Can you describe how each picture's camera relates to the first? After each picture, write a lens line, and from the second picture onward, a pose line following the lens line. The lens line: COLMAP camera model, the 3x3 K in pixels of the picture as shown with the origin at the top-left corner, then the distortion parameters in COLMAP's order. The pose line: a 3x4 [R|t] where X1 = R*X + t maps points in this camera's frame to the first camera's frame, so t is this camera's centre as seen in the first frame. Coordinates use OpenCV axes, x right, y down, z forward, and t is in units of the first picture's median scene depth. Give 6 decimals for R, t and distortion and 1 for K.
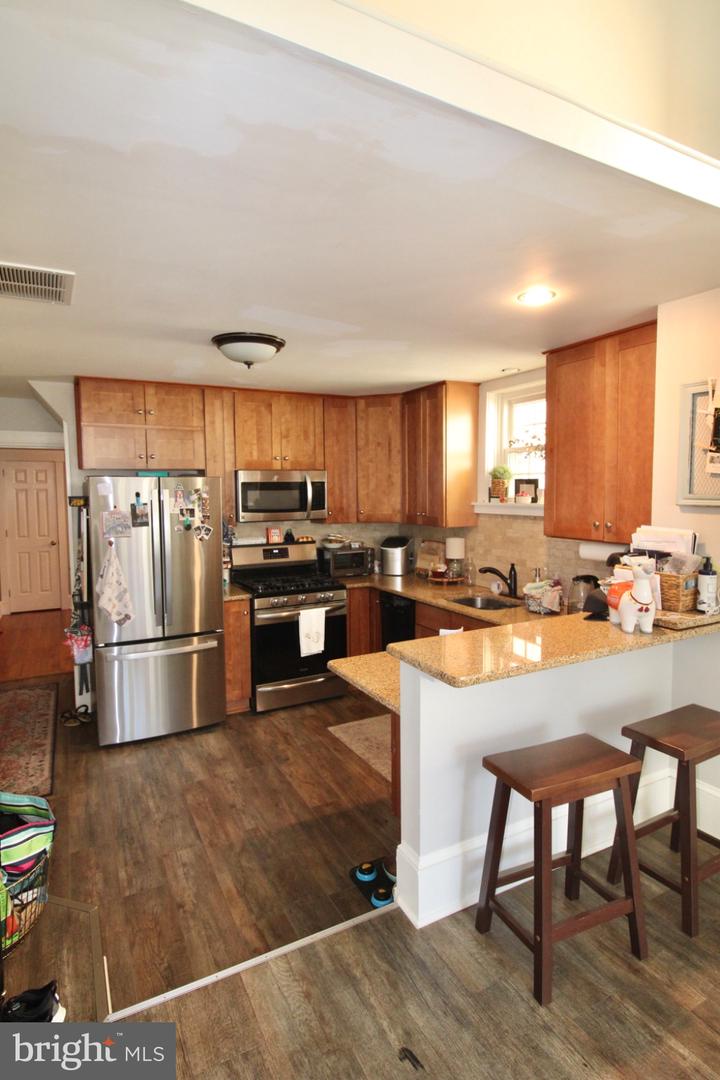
lens RADIAL K [[556.7, 0, 356.9], [0, 556.7, 534.5], [0, 0, 1]] dist [-0.015904, -0.005533]
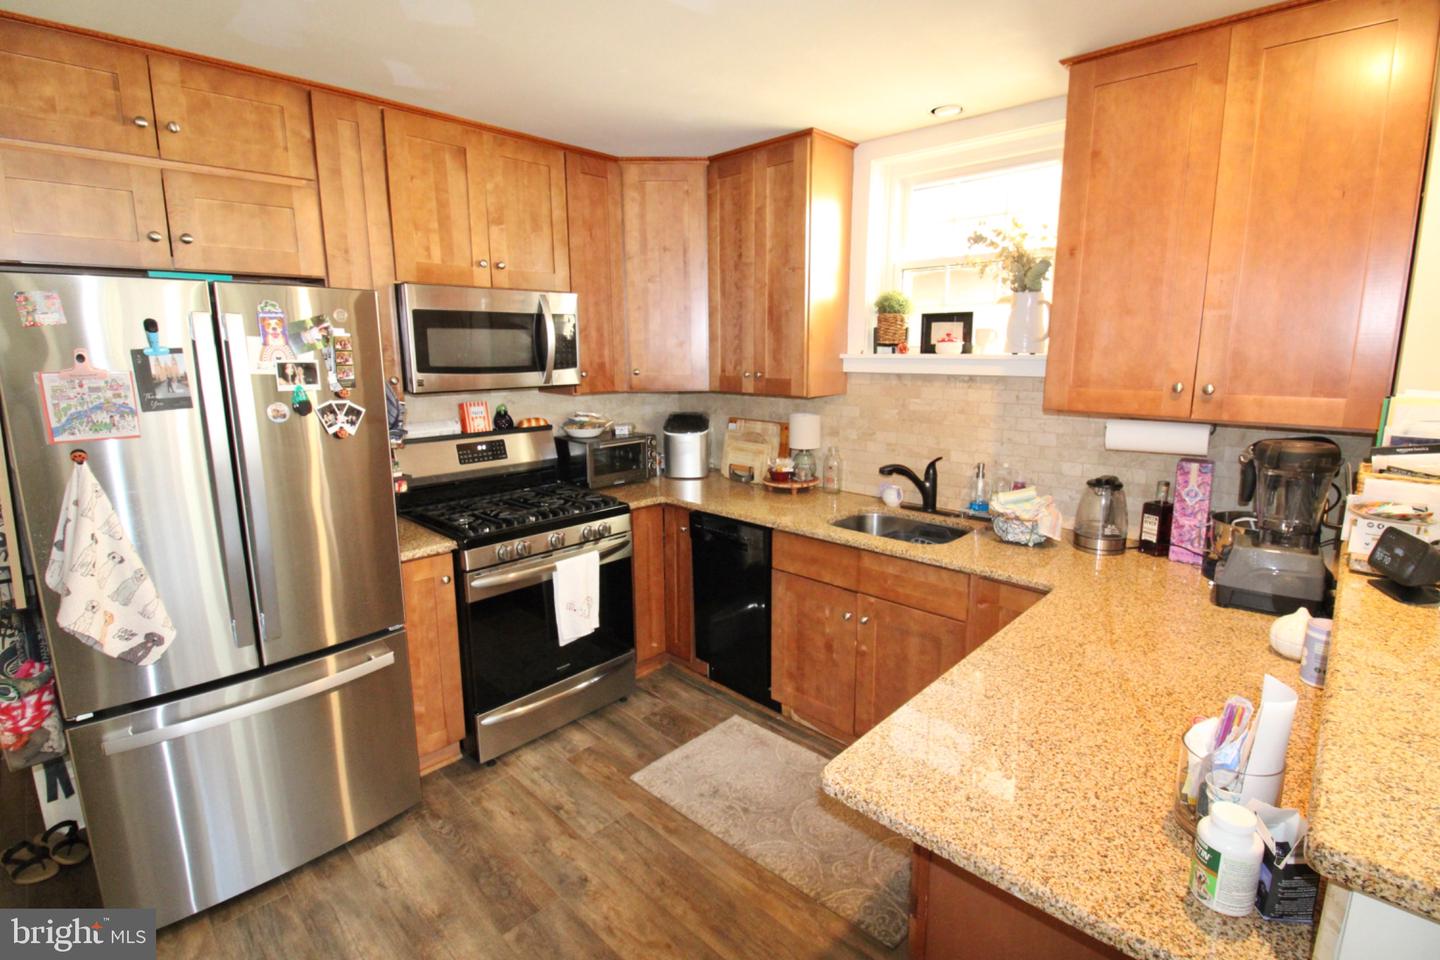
lens RADIAL K [[662.6, 0, 729.5], [0, 662.6, 472.8], [0, 0, 1]] dist [-0.004868, -0.009997]
pose [[0.946308, -0.053304, 0.318842, -0.144493], [0.020149, 0.994120, 0.106396, -0.009673], [-0.322638, -0.094259, 0.941817, 0.377920]]
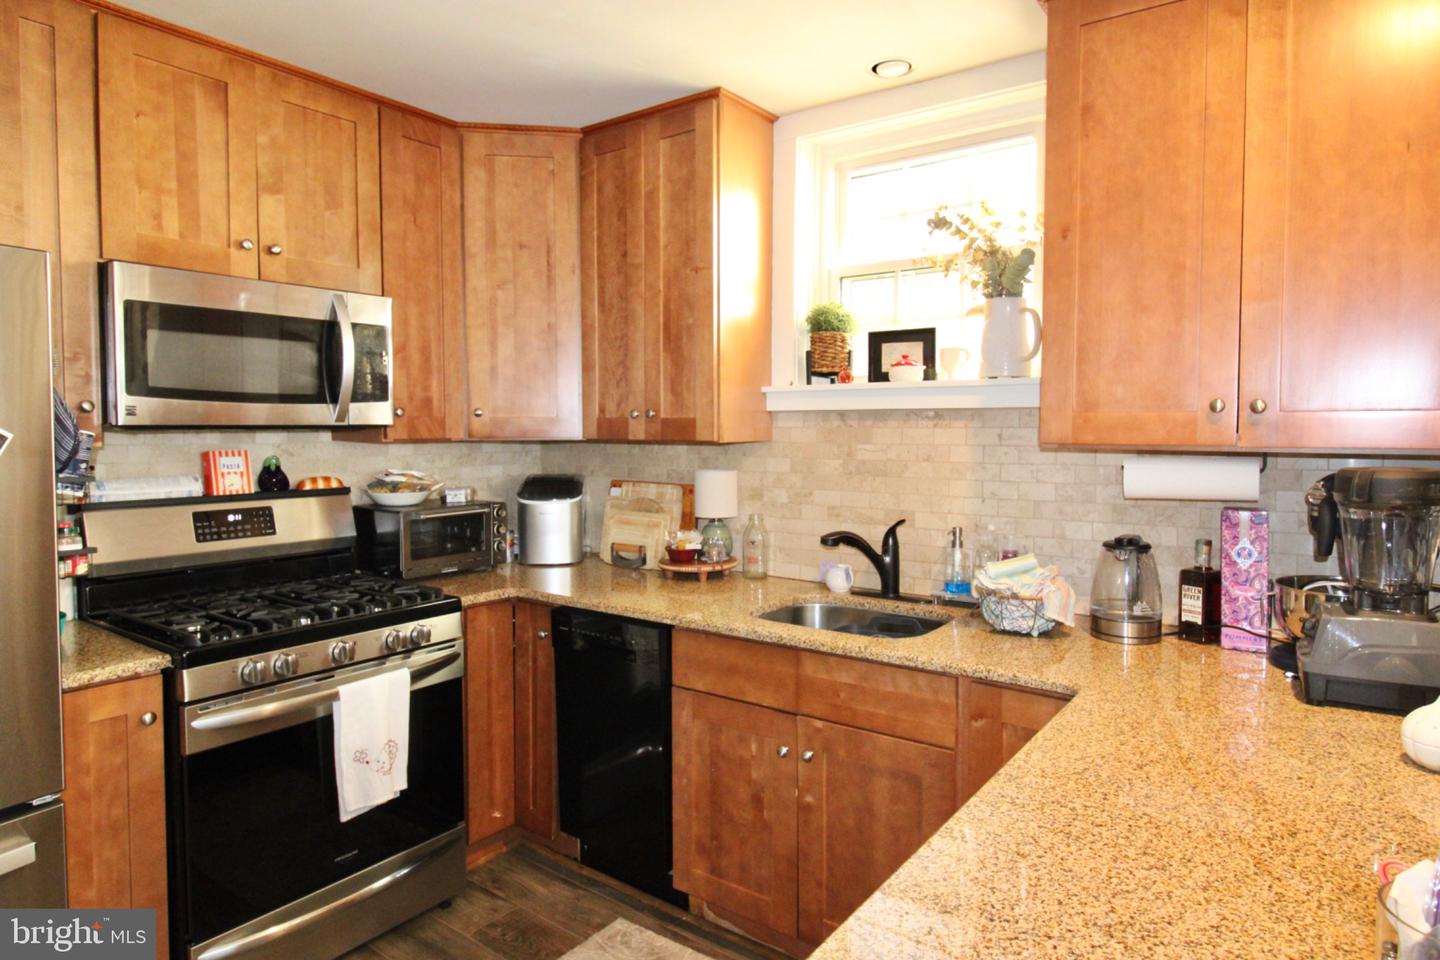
lens RADIAL K [[846.6, 0, 726.6], [0, 846.6, 467.0], [0, 0, 1]] dist [0.004923, -0.009807]
pose [[0.898041, -0.011010, 0.439774, -0.117624], [0.026090, 0.999260, -0.028259, 0.024688], [-0.439137, 0.036851, 0.897664, 0.437611]]
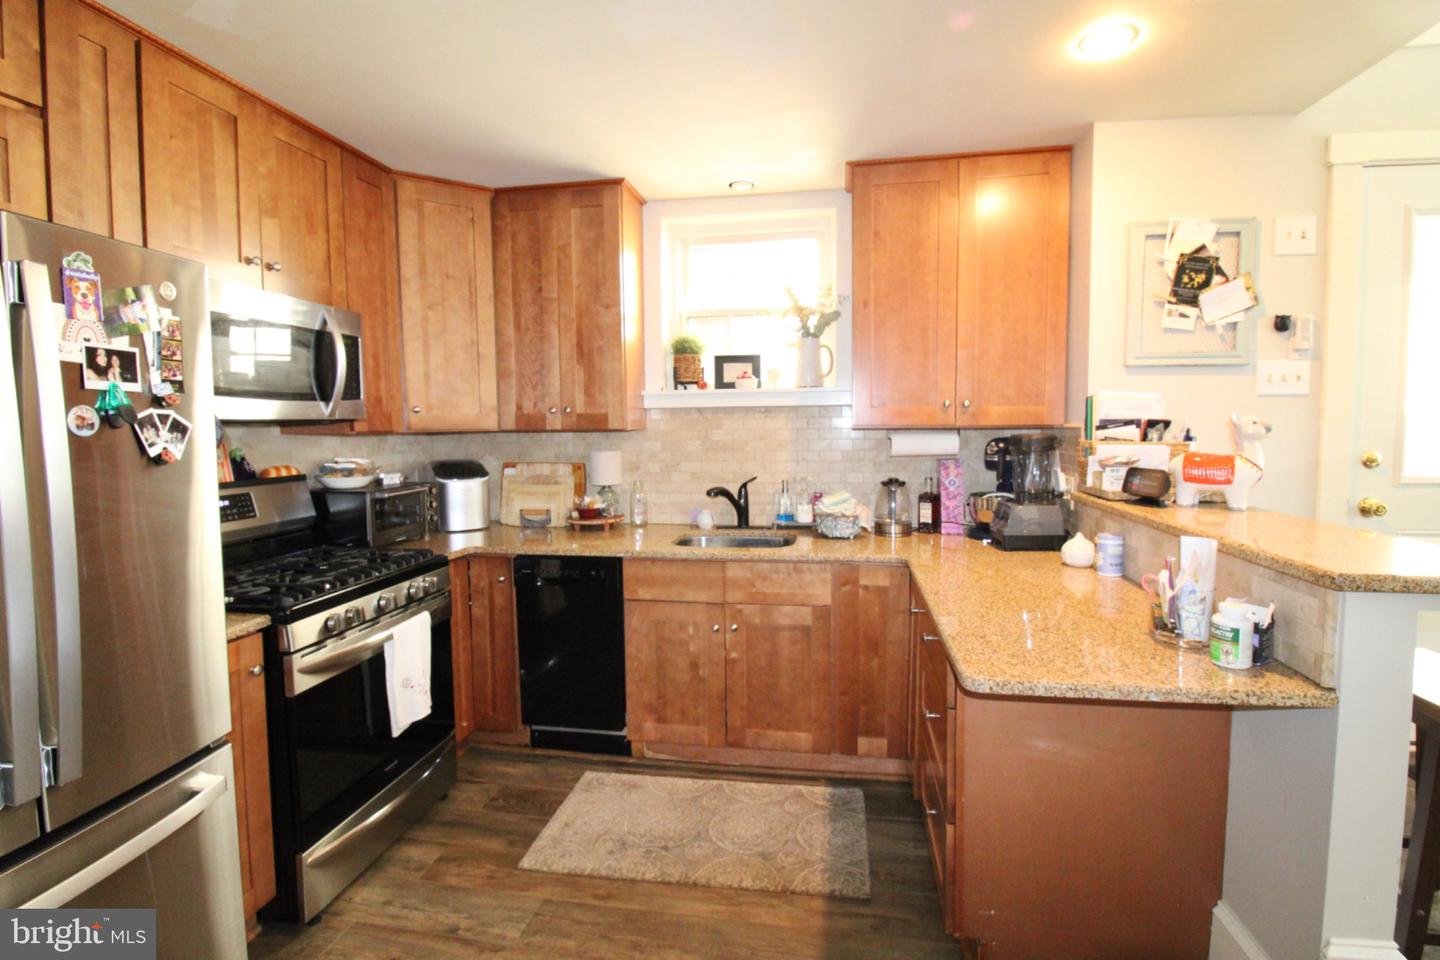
lens RADIAL K [[662.6, 0, 726.0], [0, 662.6, 470.8], [0, 0, 1]] dist [-0.004868, -0.009997]
pose [[0.608918, -0.053853, 0.791403, -0.344161], [0.068290, 0.997548, 0.015337, 0.027848], [-0.790288, 0.044706, 0.611102, 0.499369]]
